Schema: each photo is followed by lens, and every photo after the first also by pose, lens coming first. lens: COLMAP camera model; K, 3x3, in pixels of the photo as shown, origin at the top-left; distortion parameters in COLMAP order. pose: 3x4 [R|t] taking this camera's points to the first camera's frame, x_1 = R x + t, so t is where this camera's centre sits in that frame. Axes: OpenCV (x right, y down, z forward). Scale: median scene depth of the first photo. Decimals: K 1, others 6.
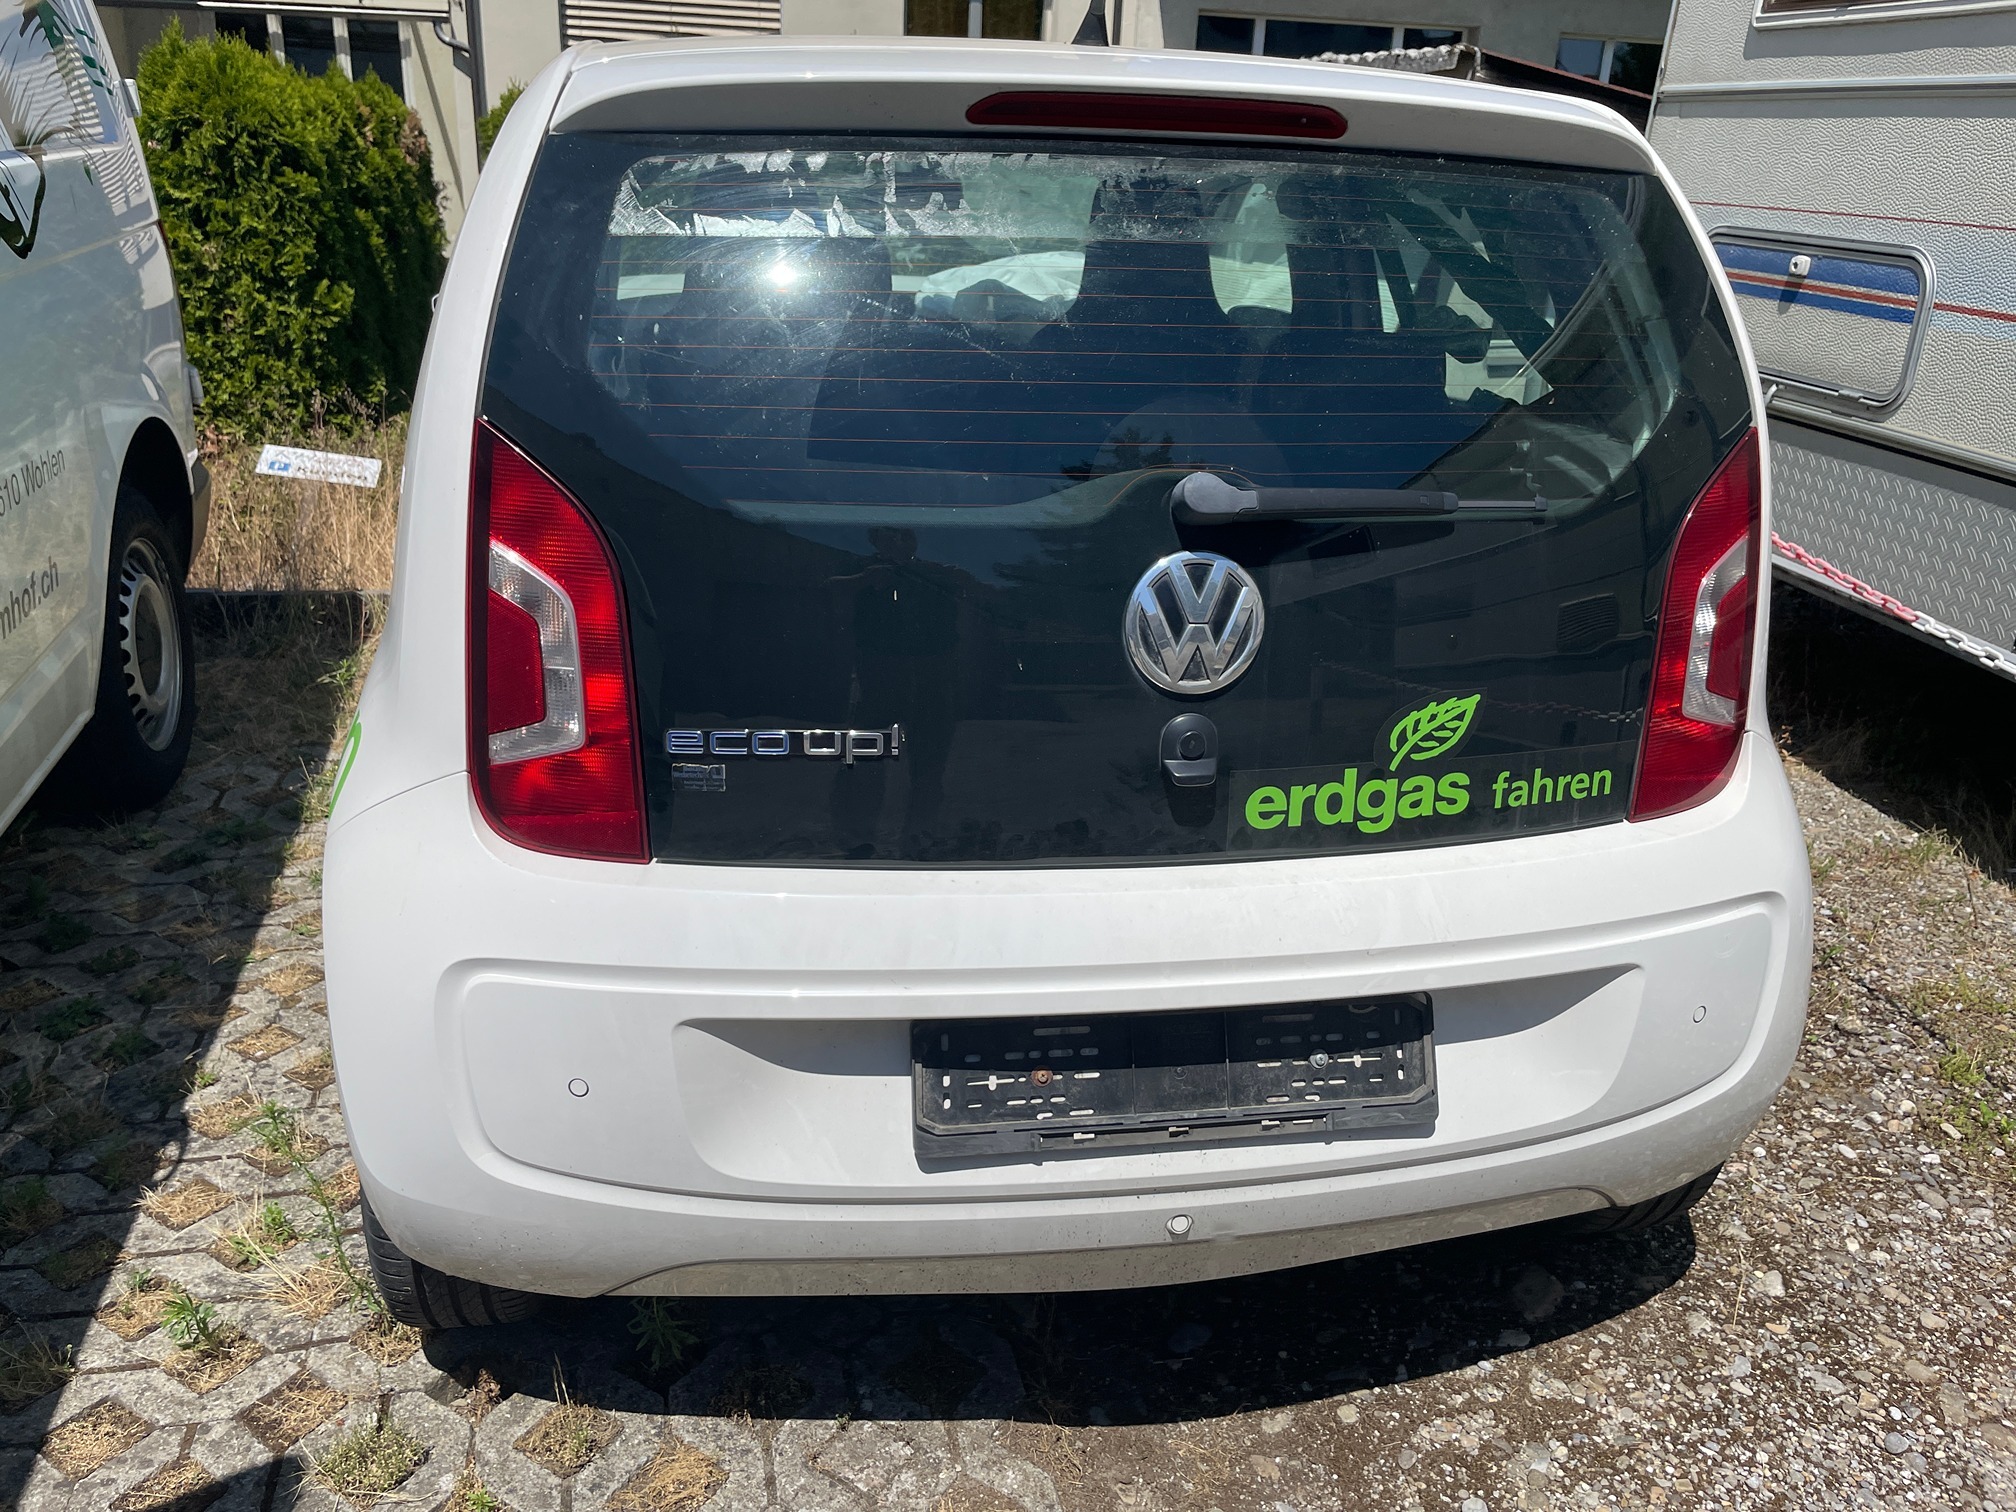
lens RADIAL K [[1492.3, 0, 1008.0], [0, 1492.3, 756.0], [0, 0, 1]] dist [0.056525, -0.104849]
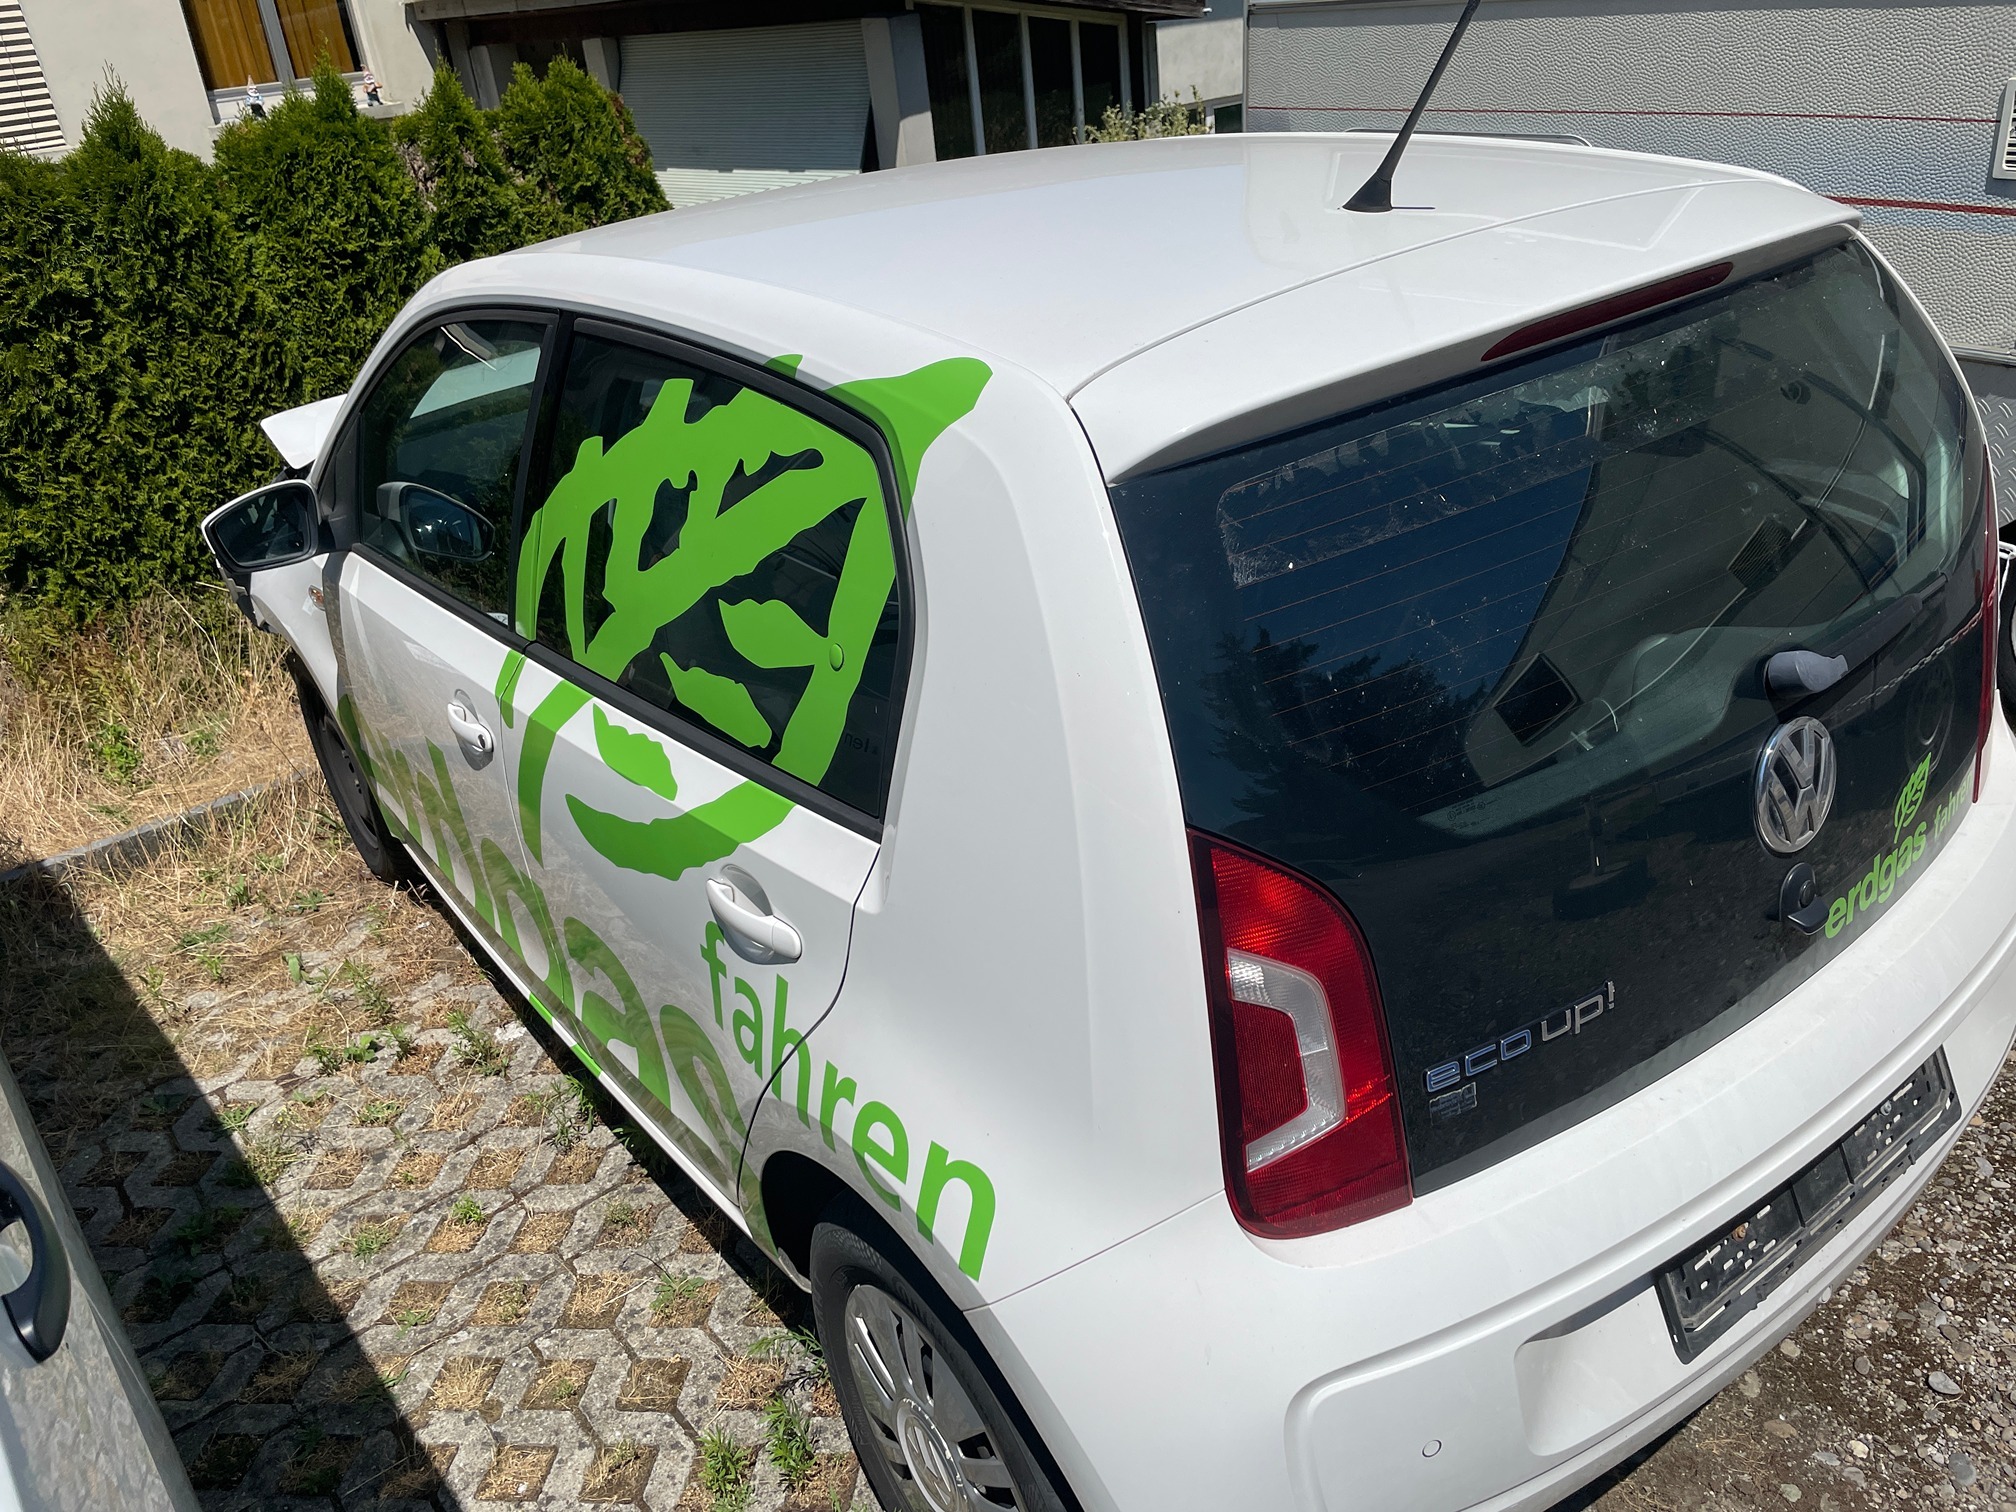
lens RADIAL K [[1492.3, 0, 1008.0], [0, 1492.3, 756.0], [0, 0, 1]] dist [0.056525, -0.104849]
pose [[0.892156, -0.310421, 0.328173, -0.536546], [0.282004, 0.950260, 0.132215, -0.306303], [-0.352891, -0.025410, 0.935319, 0.160932]]
